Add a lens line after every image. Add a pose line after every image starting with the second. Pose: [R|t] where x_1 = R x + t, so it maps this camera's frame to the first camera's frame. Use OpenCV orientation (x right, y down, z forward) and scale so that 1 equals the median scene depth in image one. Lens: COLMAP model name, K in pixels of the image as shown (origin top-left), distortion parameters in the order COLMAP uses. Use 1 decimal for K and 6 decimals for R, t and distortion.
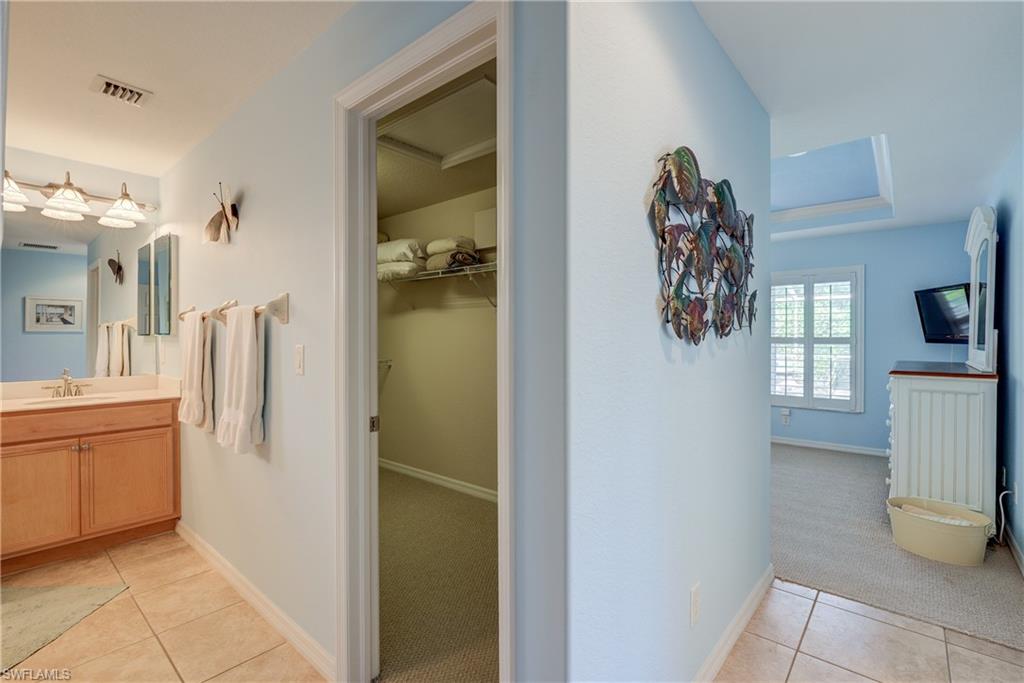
lens RADIAL K [[462.9, 0, 514.9], [0, 462.9, 337.3], [0, 0, 1]] dist [-0.015978, 0.002859]
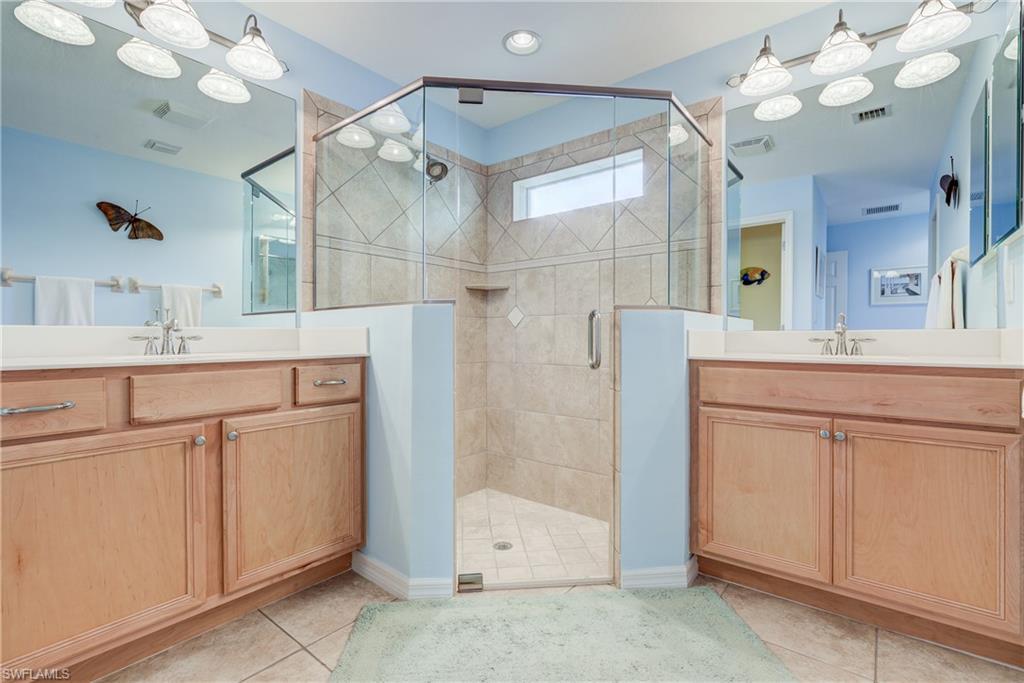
lens RADIAL K [[462.9, 0, 521.0], [0, 462.9, 333.3], [0, 0, 1]] dist [-0.015978, 0.002859]
pose [[0.042115, -0.002748, -0.999109, -0.276436], [0.001389, 0.999995, -0.002692, 0.081912], [0.999112, -0.001274, 0.042119, 0.420781]]
